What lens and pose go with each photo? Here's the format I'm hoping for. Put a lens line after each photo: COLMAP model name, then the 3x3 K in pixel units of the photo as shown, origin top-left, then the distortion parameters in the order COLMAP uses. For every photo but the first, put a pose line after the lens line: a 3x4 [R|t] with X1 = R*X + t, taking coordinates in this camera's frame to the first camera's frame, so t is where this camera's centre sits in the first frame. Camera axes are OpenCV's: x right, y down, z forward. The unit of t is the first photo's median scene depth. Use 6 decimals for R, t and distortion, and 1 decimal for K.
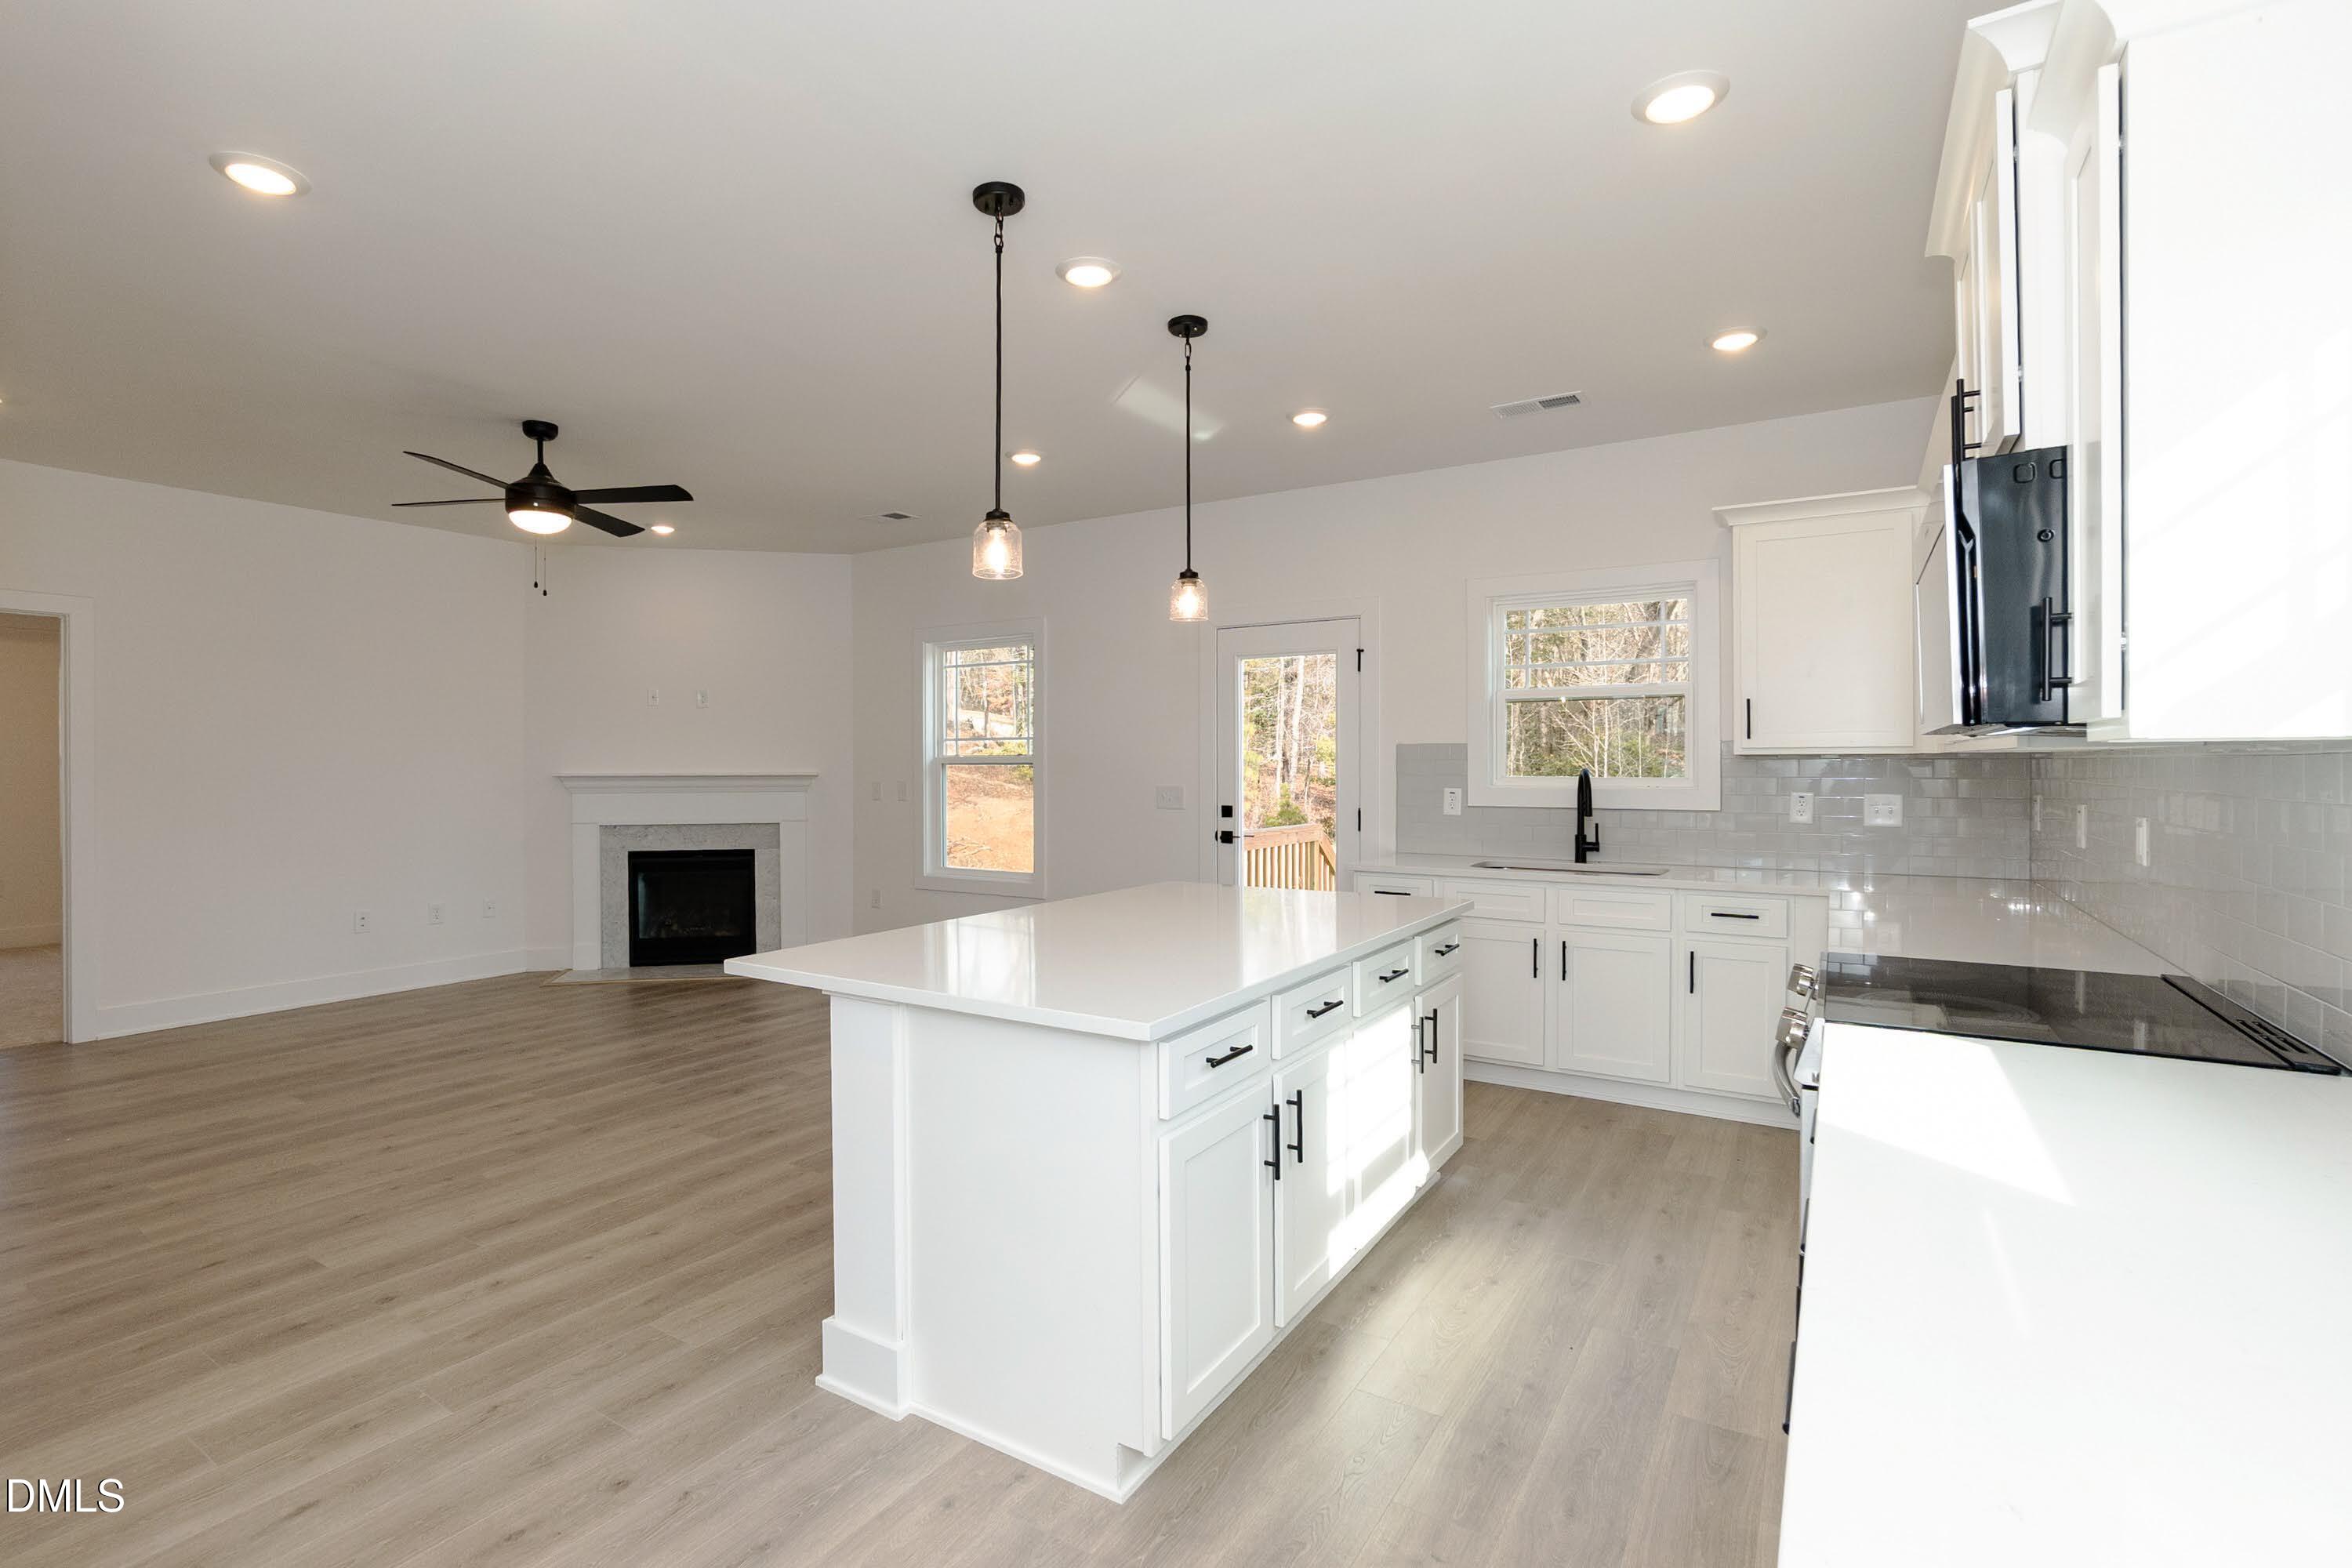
lens RADIAL K [[1097.9, 0, 1130.7], [0, 1097.9, 767.7], [0, 0, 1]] dist [-0.023904, 0.003521]
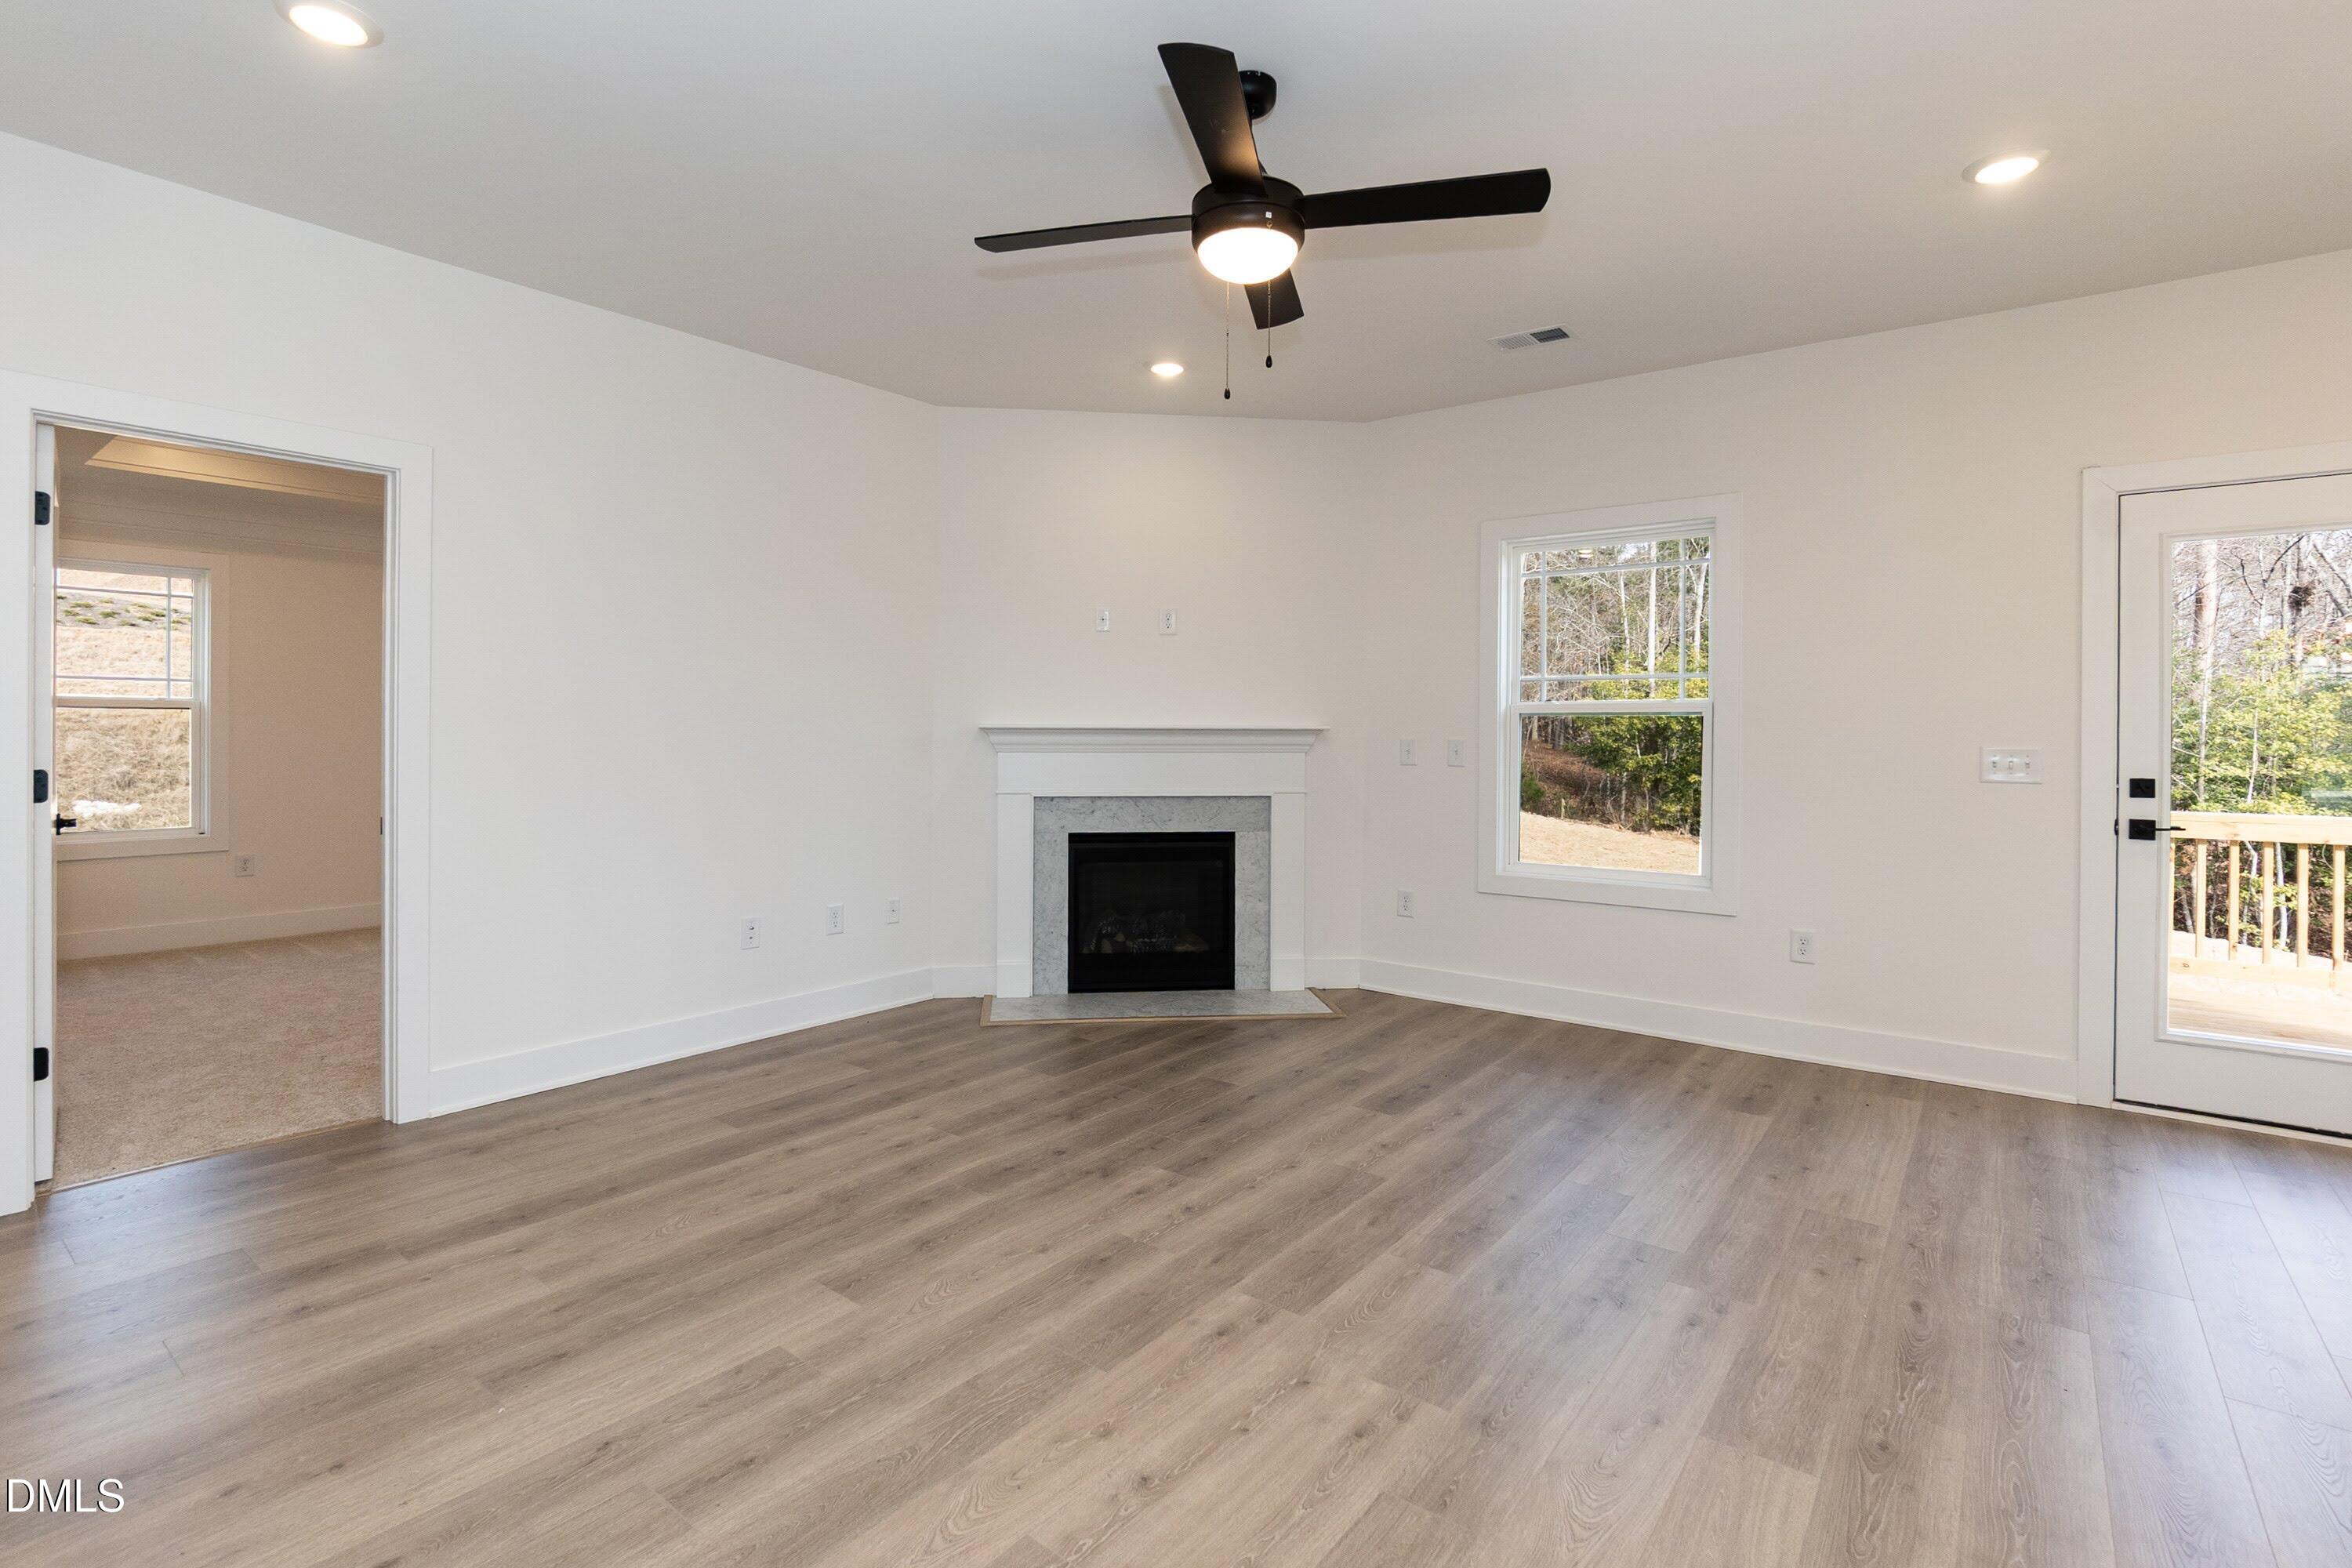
lens RADIAL K [[1102.2, 0, 1139.9], [0, 1102.2, 739.3], [0, 0, 1]] dist [-0.029904, 0.004119]
pose [[0.995300, 0.008315, -0.096485, -0.358734], [-0.008378, 0.999965, -0.000247, 0.014991], [0.096480, 0.001054, 0.995334, 0.293597]]
